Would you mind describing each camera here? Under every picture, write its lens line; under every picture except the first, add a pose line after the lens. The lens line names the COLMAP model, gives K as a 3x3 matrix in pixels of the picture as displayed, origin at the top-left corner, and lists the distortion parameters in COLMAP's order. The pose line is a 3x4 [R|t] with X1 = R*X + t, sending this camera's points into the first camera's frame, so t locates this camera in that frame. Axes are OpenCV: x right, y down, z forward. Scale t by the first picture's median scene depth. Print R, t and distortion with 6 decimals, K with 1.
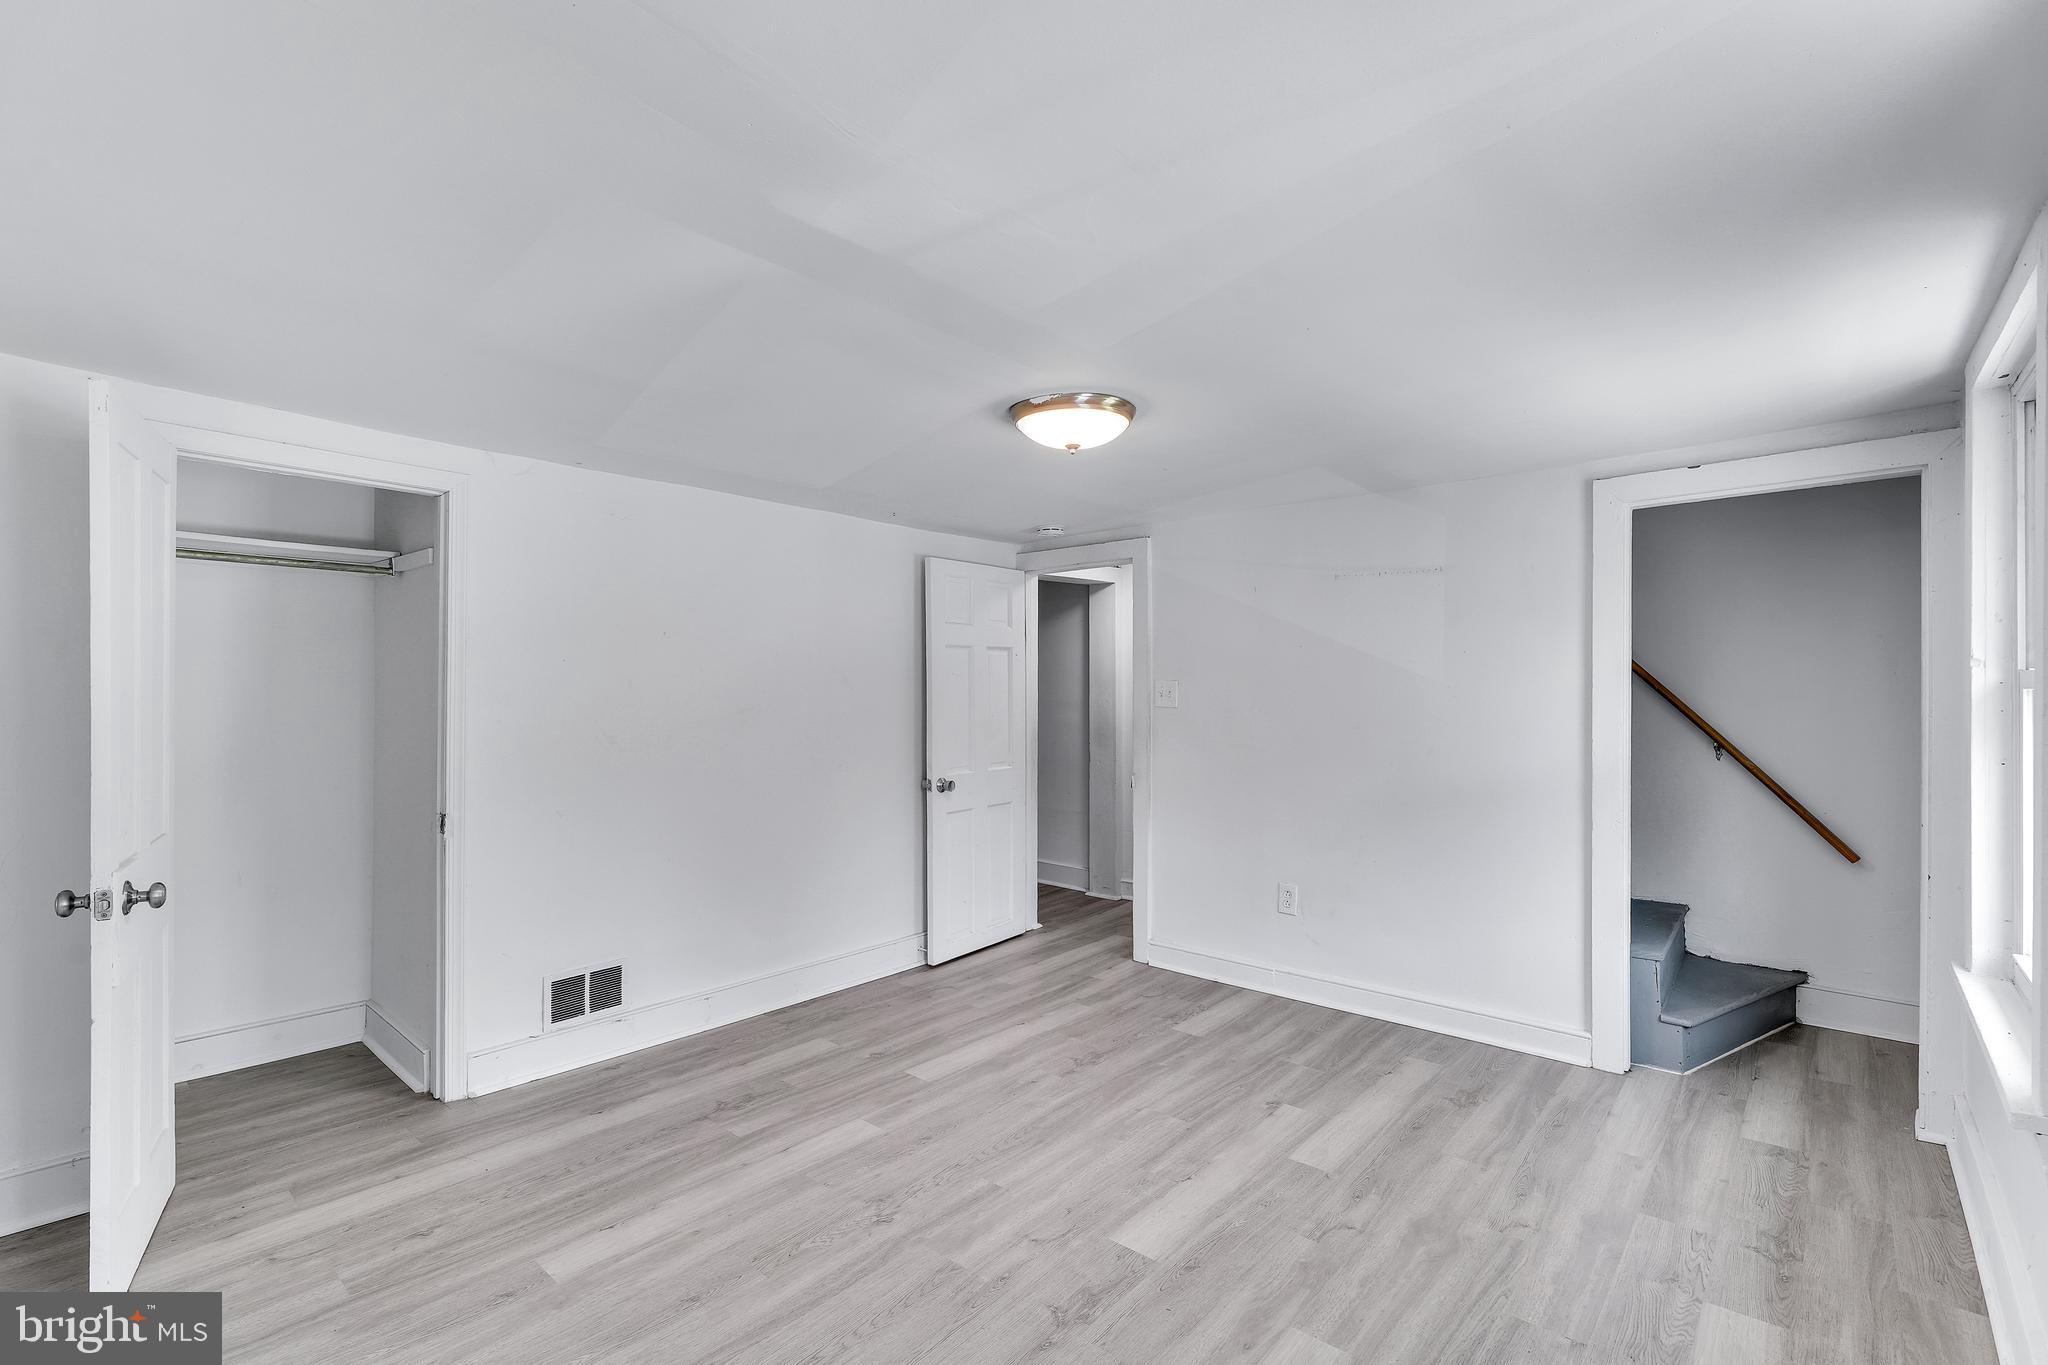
lens RADIAL K [[921.2, 0, 1021.0], [0, 921.2, 695.4], [0, 0, 1]] dist [-0.008101, 0.002670]
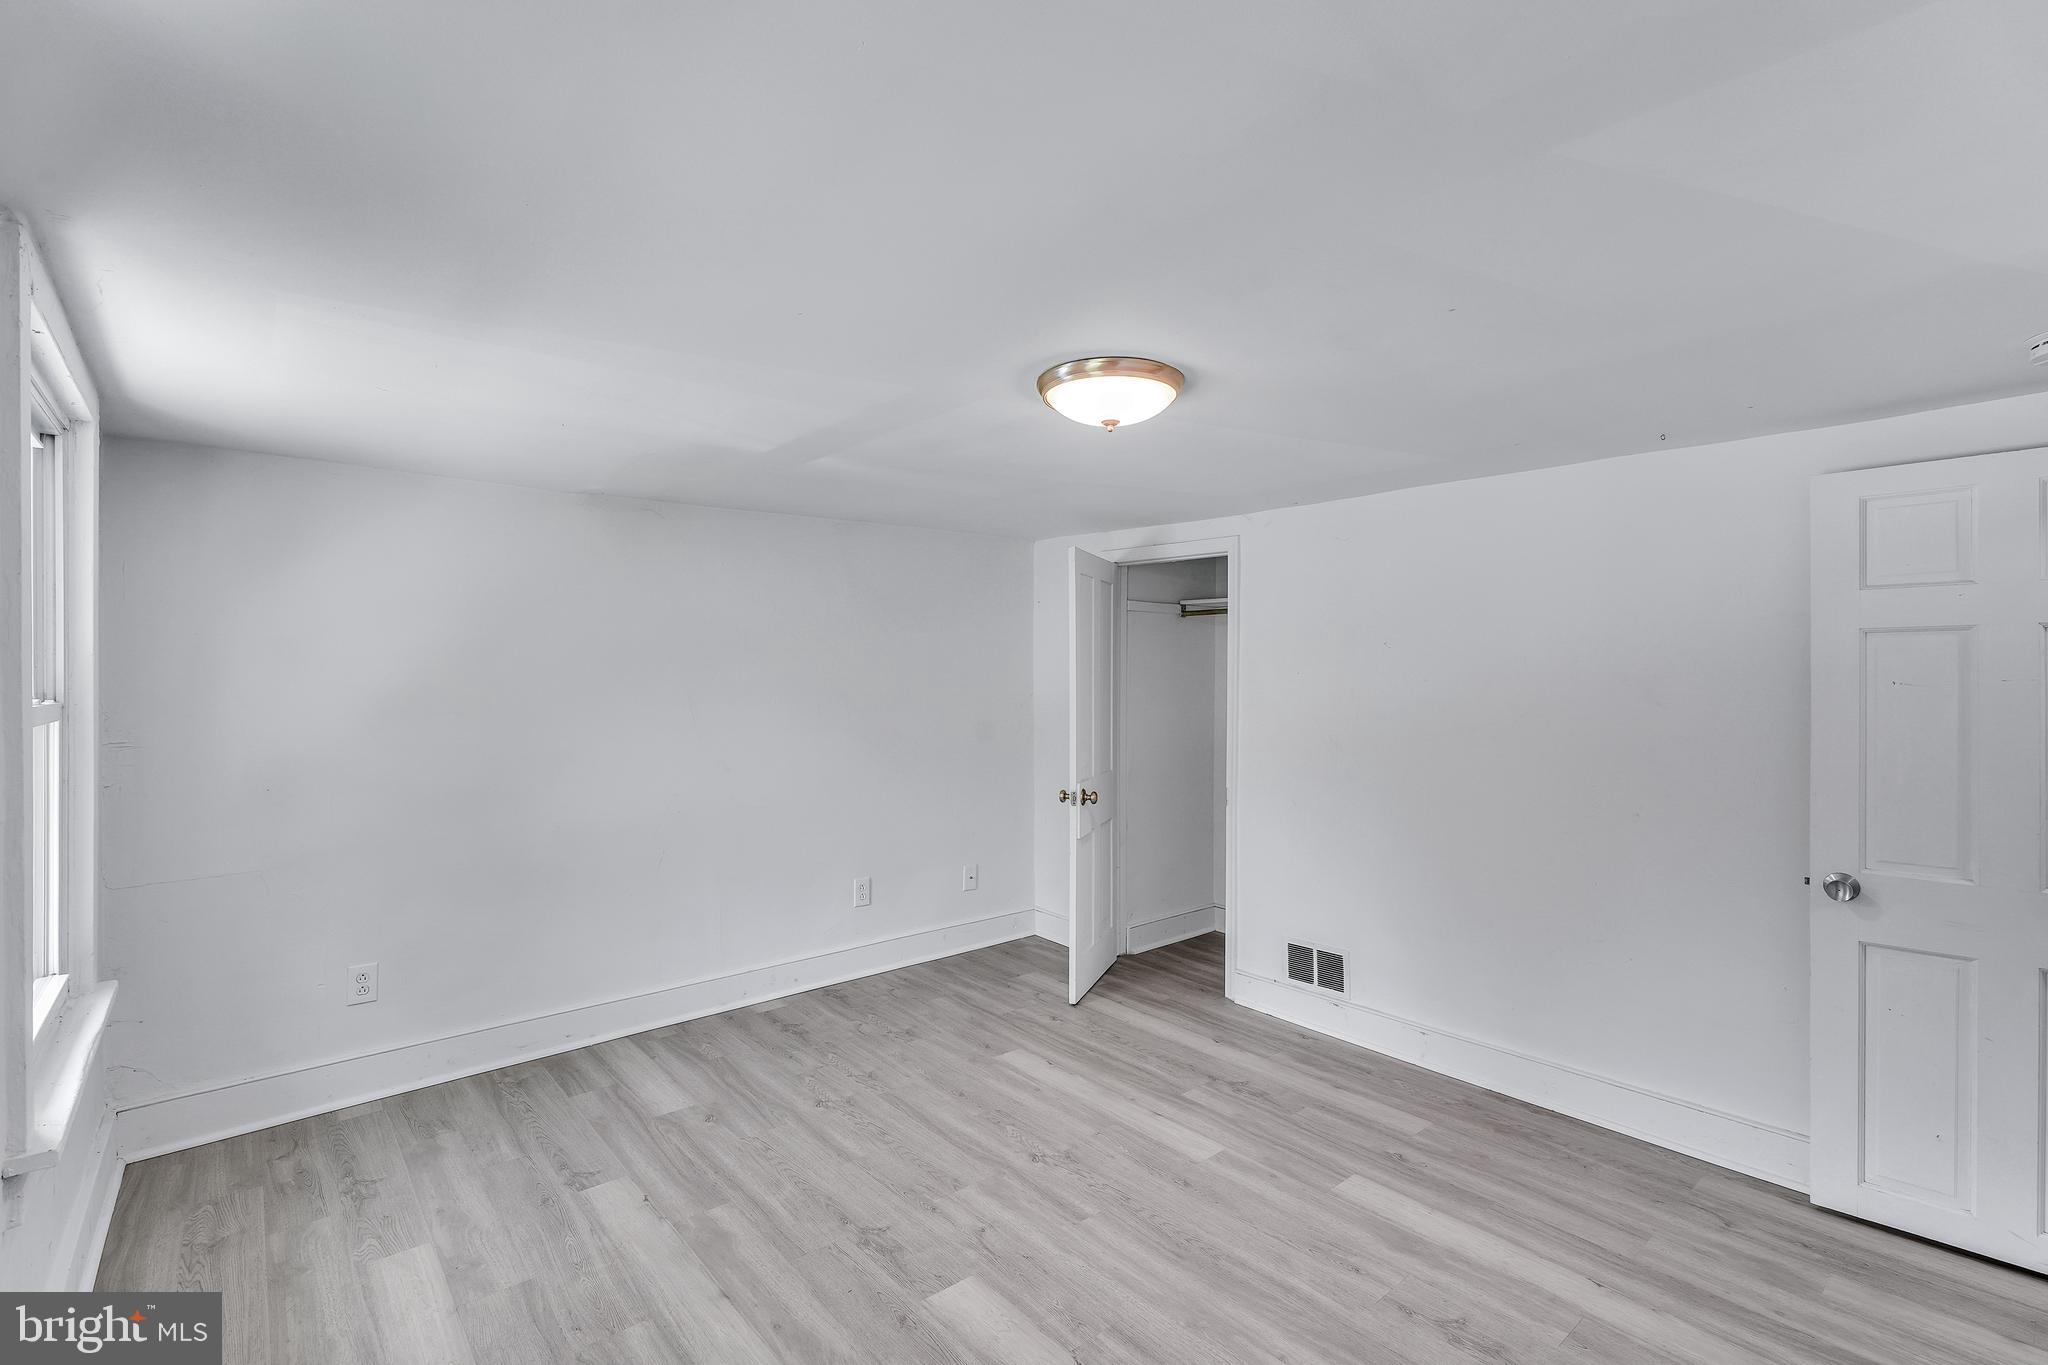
lens RADIAL K [[921.2, 0, 1015.9], [0, 921.2, 682.2], [0, 0, 1]] dist [-0.008101, 0.002670]
pose [[-0.149637, -0.001608, -0.988740, 0.785609], [-0.014104, 0.999900, 0.000508, -0.024809], [0.988640, 0.014021, -0.149644, 0.890001]]
